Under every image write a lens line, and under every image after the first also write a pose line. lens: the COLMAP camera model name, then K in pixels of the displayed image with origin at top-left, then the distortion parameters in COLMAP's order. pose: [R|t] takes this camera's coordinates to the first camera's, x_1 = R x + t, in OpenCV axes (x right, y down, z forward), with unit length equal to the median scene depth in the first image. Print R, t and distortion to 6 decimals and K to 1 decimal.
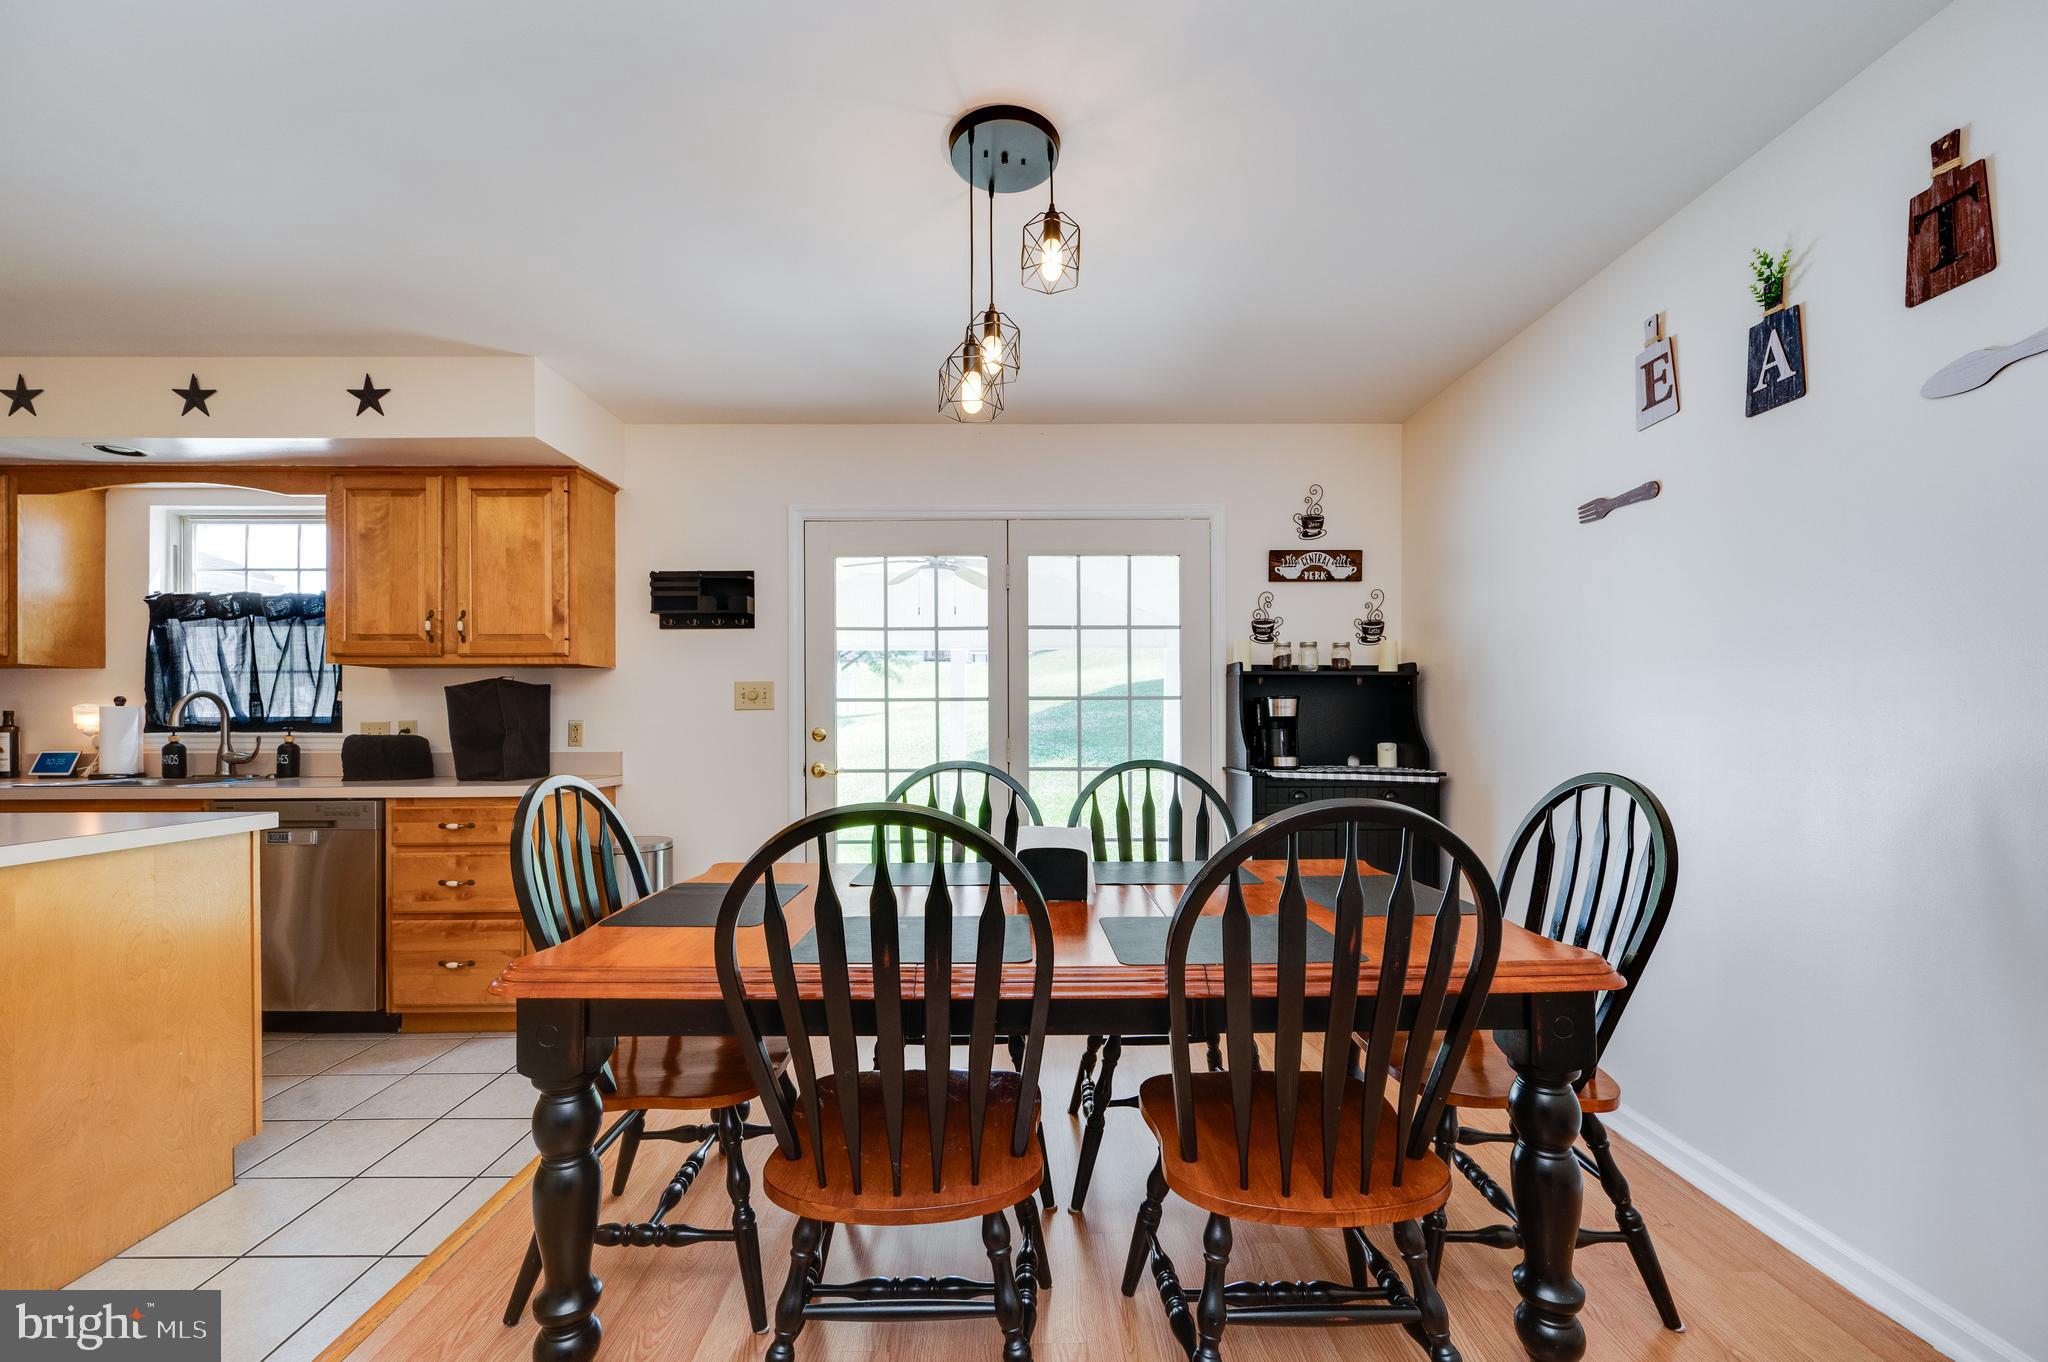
lens RADIAL K [[816.0, 0, 1032.2], [0, 816.0, 720.9], [0, 0, 1]] dist [-0.002847, -0.000707]
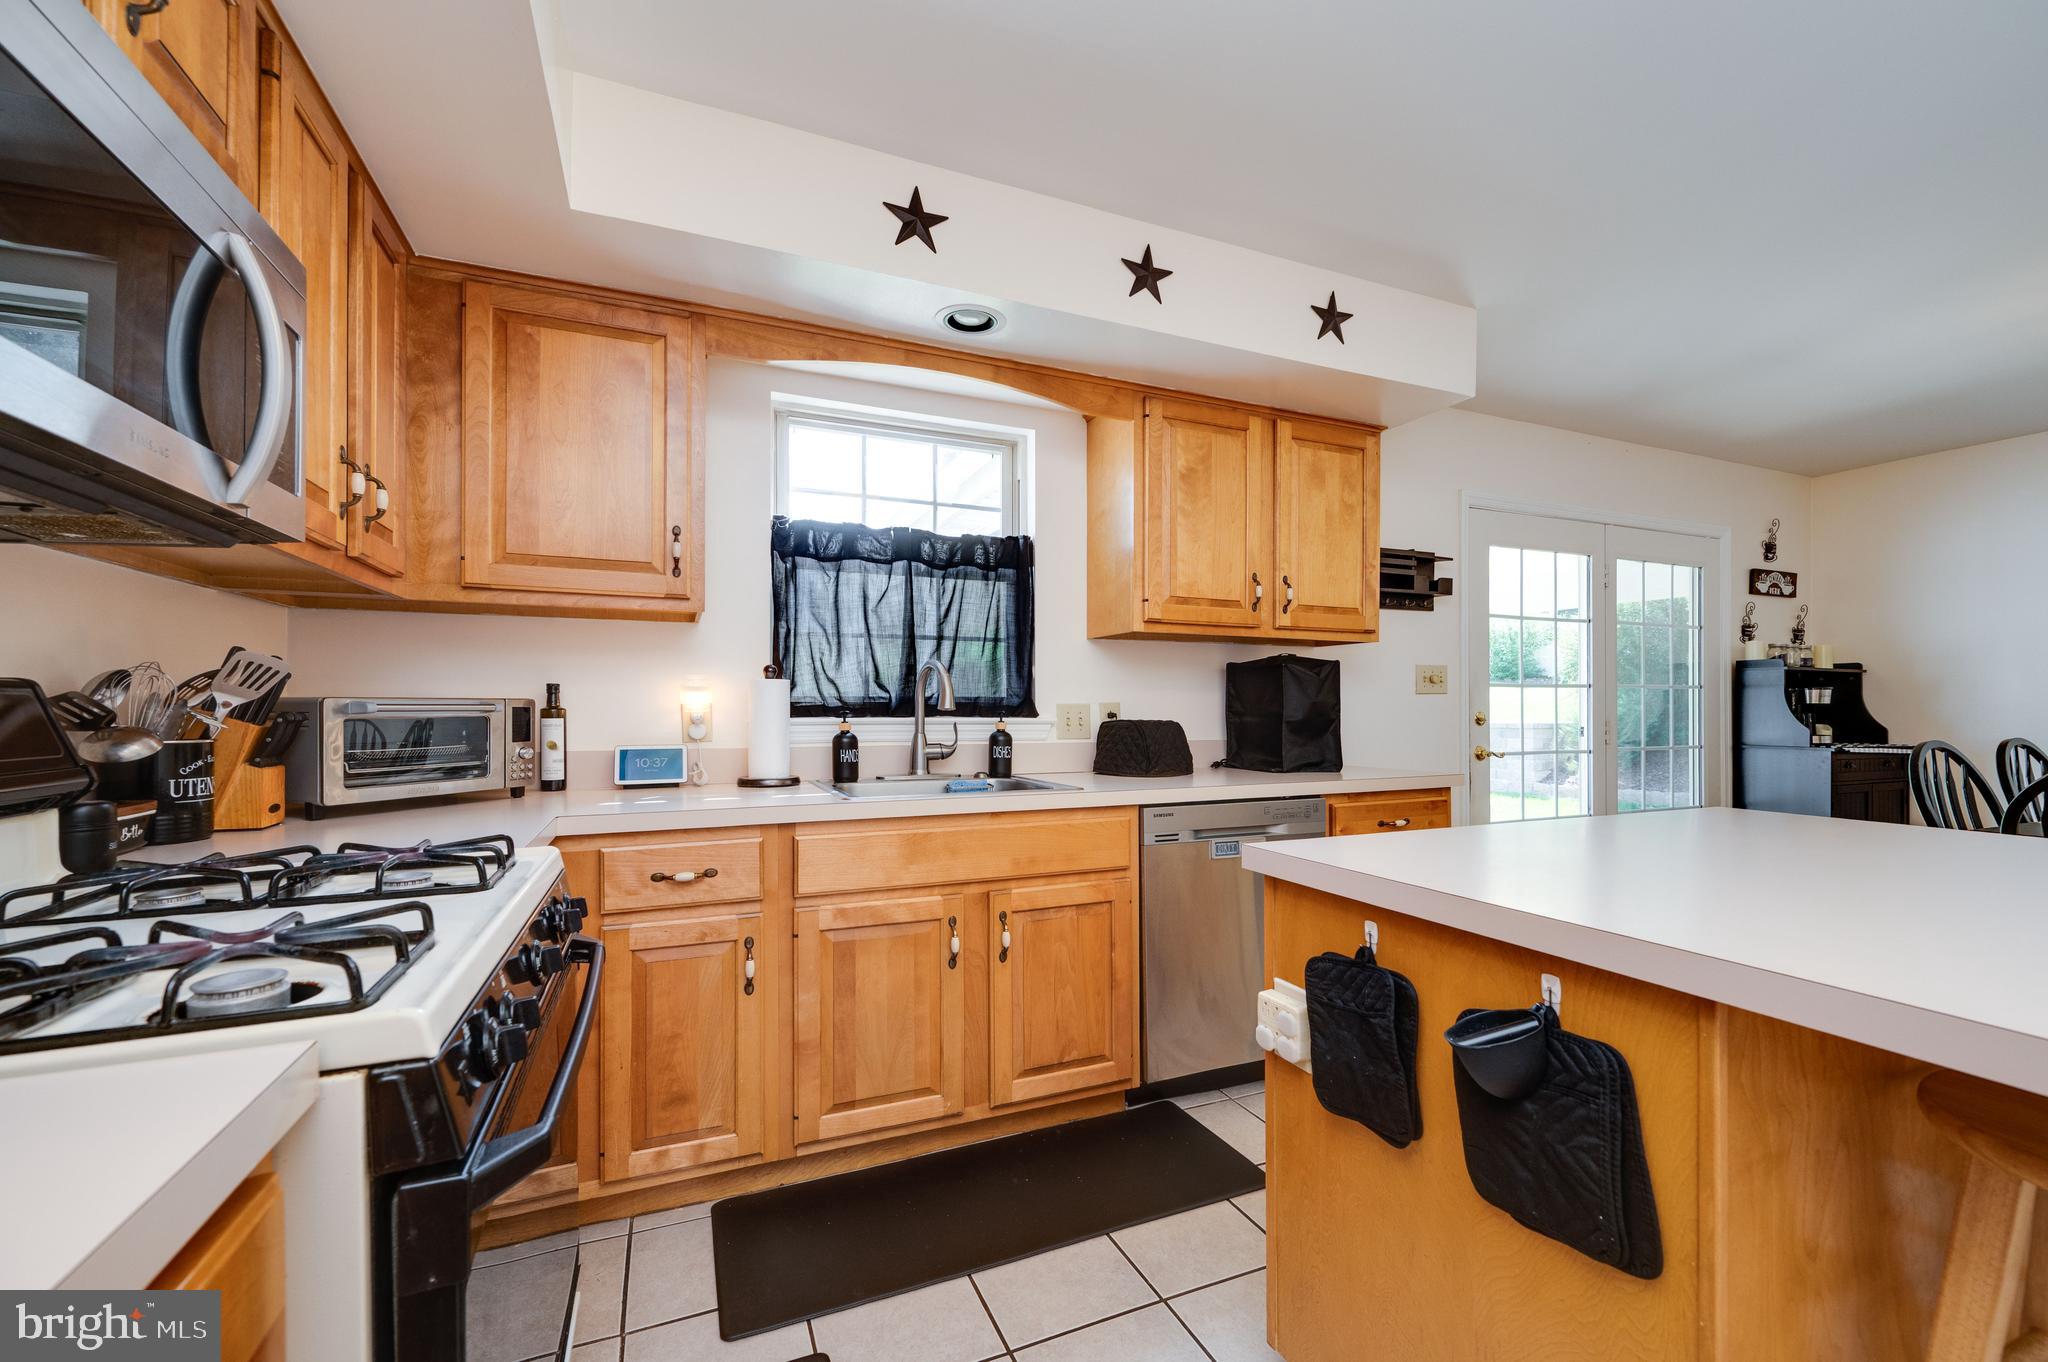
lens RADIAL K [[816.0, 0, 1020.3], [0, 816.0, 704.0], [0, 0, 1]] dist [-0.002847, -0.000707]
pose [[0.924874, 0.005227, 0.380239, -1.280547], [-0.004309, 0.999985, -0.003266, 0.004126], [-0.380250, 0.001382, 0.924883, 0.305896]]
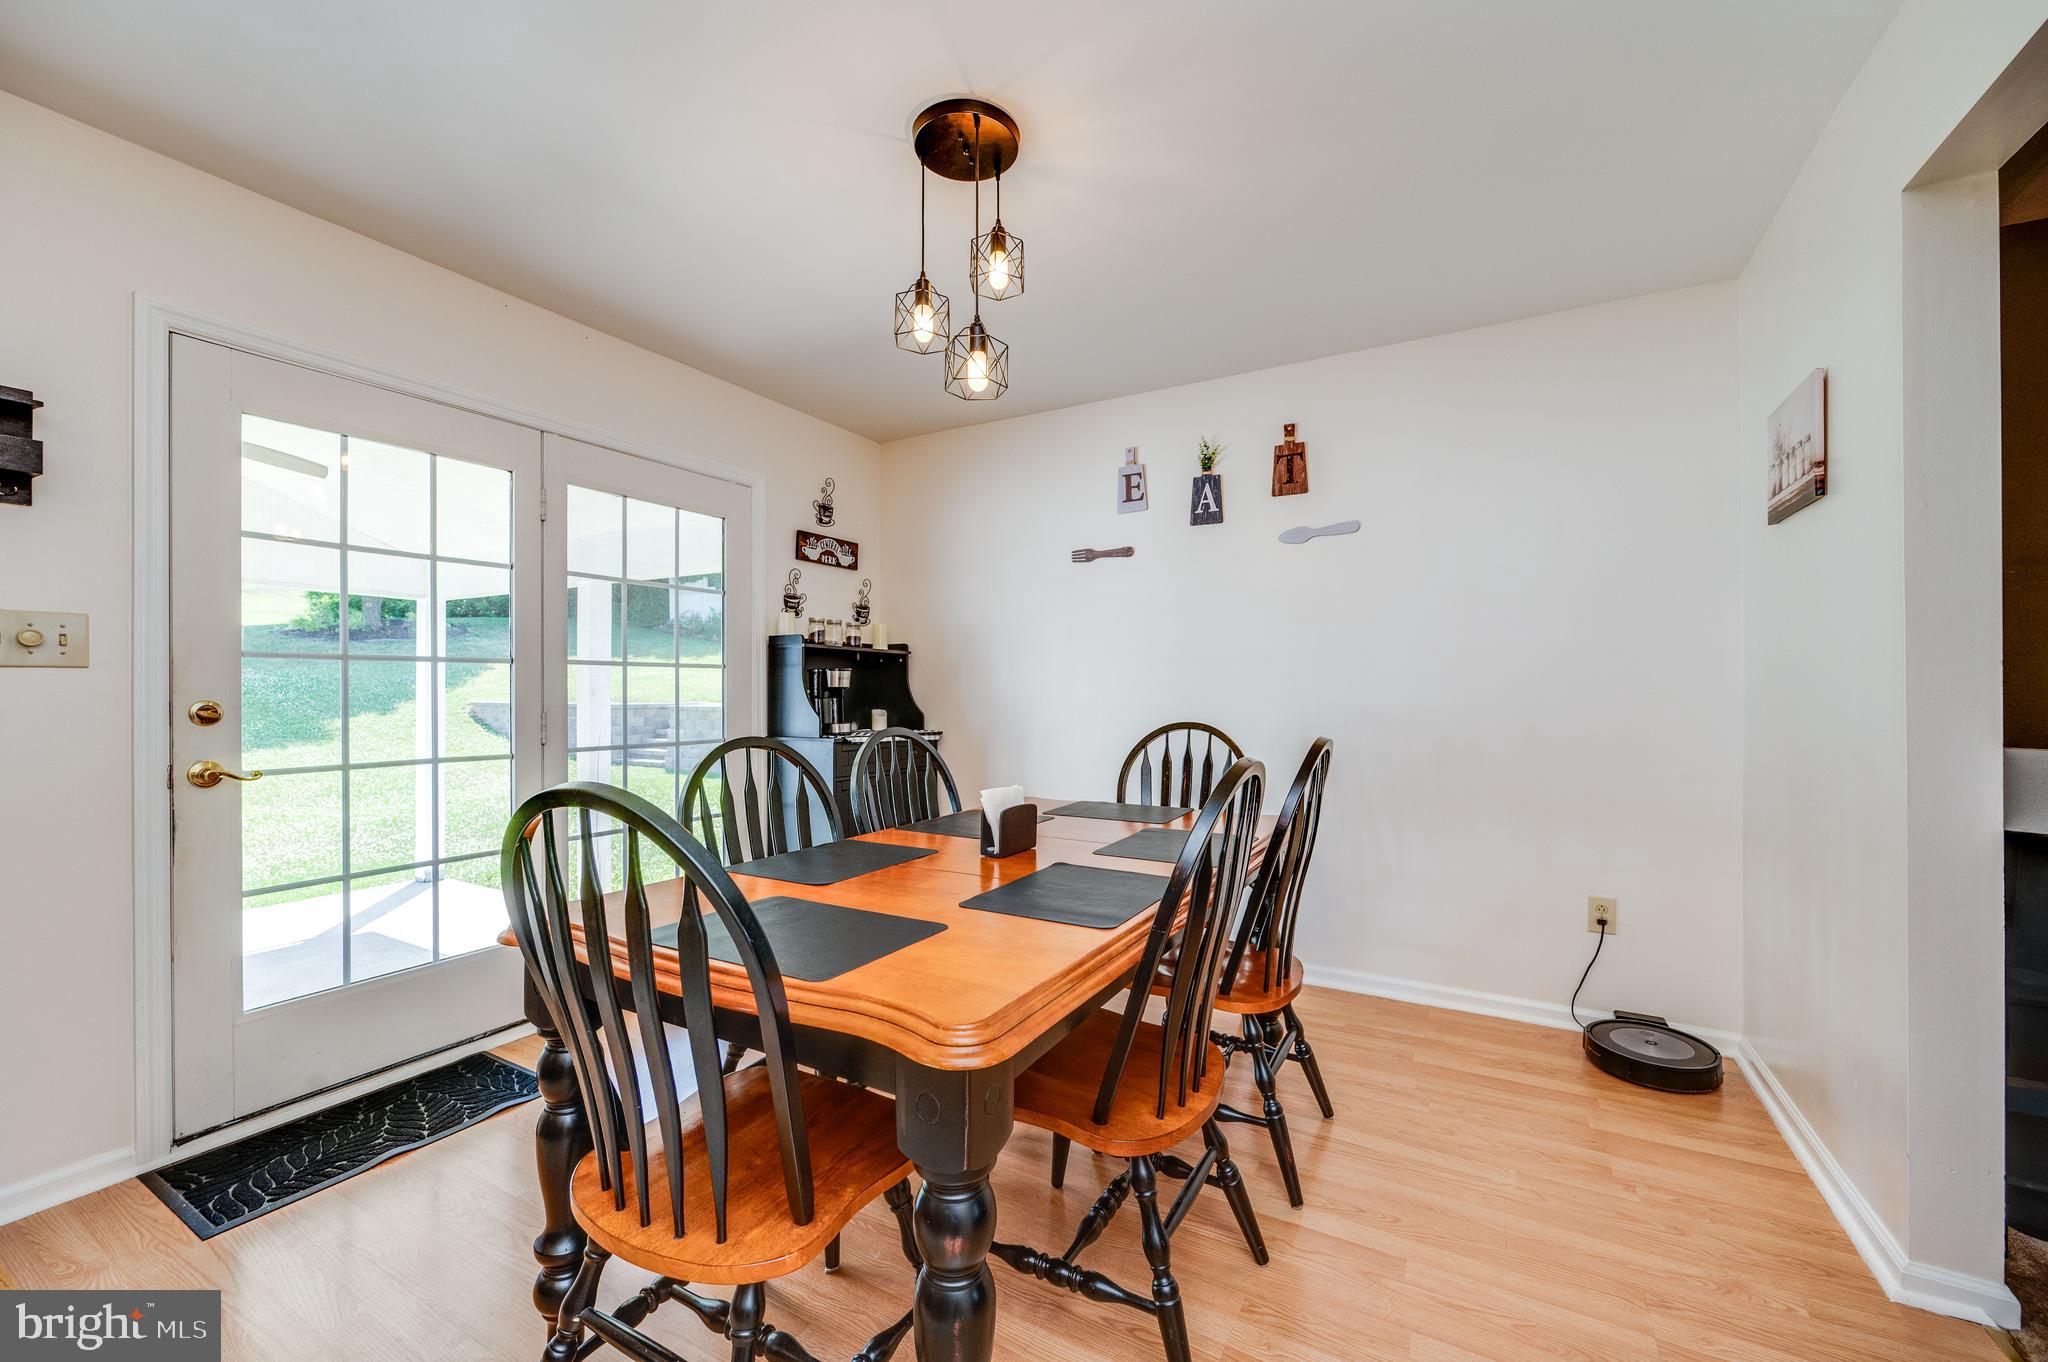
lens RADIAL K [[816.0, 0, 1018.7], [0, 816.0, 687.2], [0, 0, 1]] dist [-0.002847, -0.000707]
pose [[0.498753, 0.005252, 0.866728, -0.515982], [-0.000541, 0.999983, -0.005749, 0.000840], [-0.866744, 0.002398, 0.498748, 0.241447]]
